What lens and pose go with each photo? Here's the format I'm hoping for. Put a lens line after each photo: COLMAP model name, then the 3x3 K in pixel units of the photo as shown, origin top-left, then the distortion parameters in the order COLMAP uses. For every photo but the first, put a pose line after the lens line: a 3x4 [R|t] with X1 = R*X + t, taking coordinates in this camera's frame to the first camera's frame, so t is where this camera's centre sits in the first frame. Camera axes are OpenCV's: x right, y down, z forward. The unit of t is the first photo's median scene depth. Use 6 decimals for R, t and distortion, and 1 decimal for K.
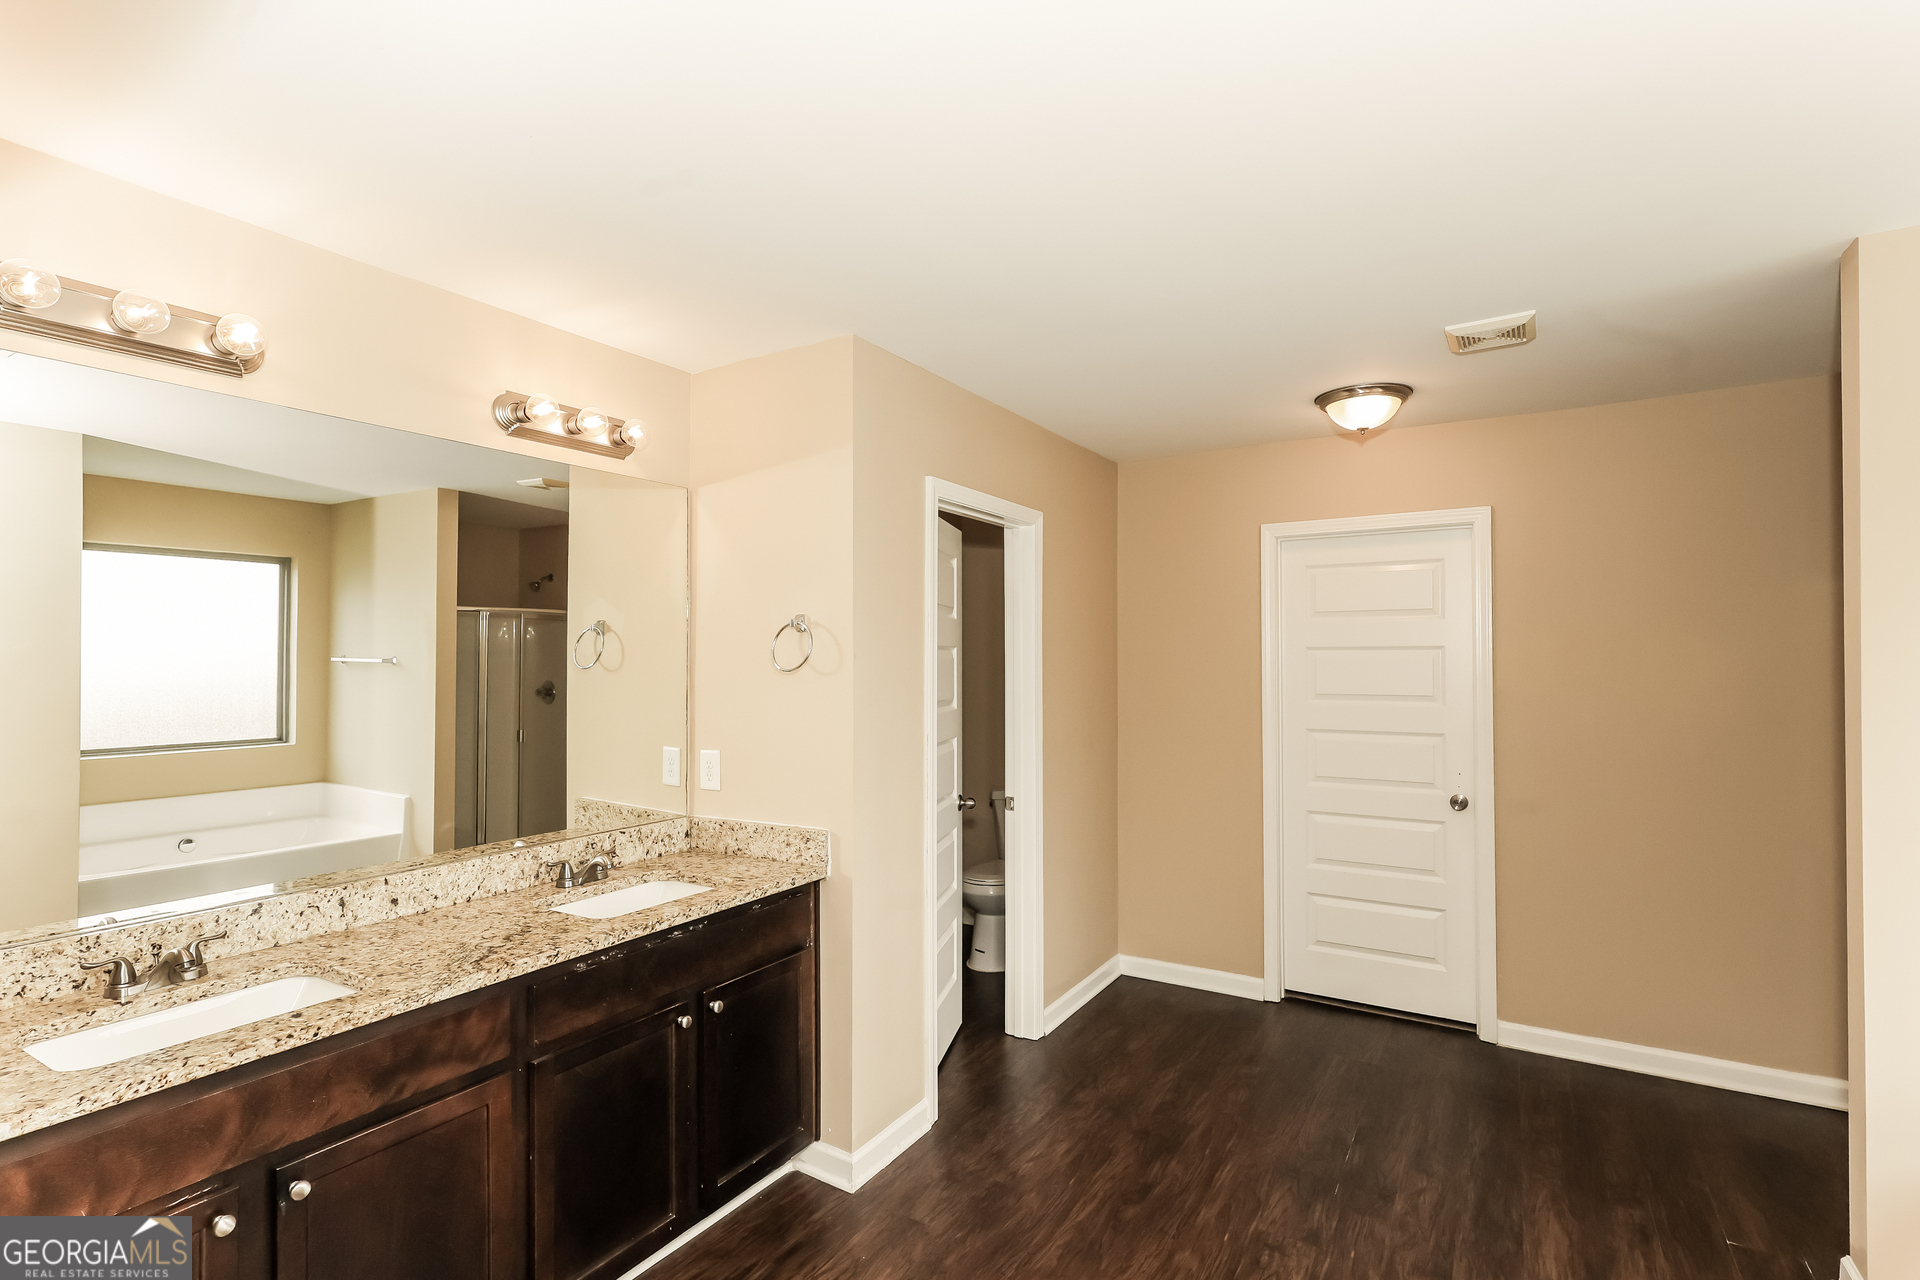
lens RADIAL K [[889.1, 0, 946.8], [0, 889.1, 653.7], [0, 0, 1]] dist [0.005584, 0.002308]
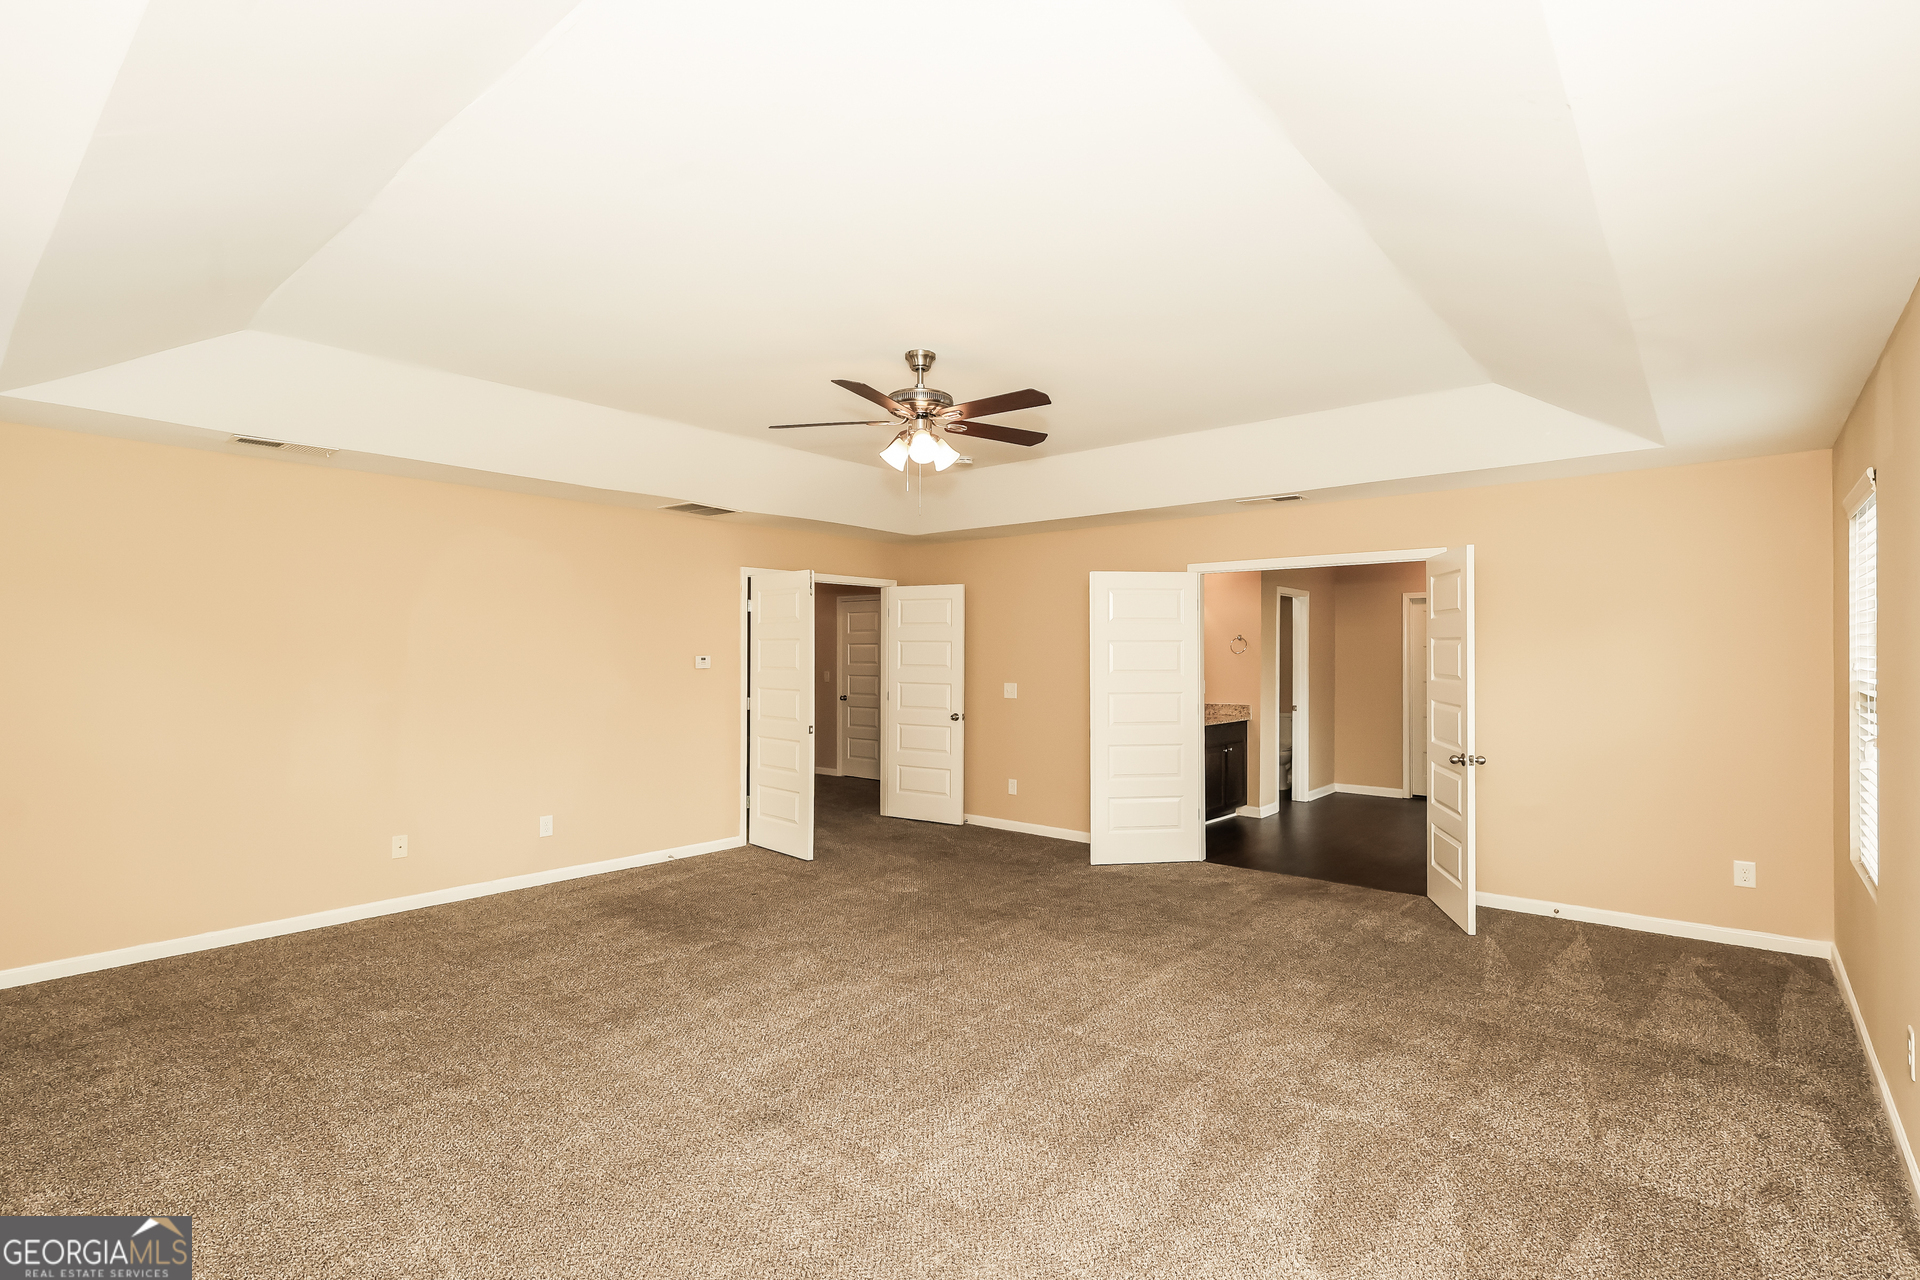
lens RADIAL K [[889.1, 0, 962.2], [0, 889.1, 639.3], [0, 0, 1]] dist [0.005584, 0.002308]
pose [[0.990747, 0.008627, -0.135450, -0.534723], [-0.009718, 0.999925, -0.007397, 0.001708], [0.135376, 0.008645, 0.990757, -1.658639]]
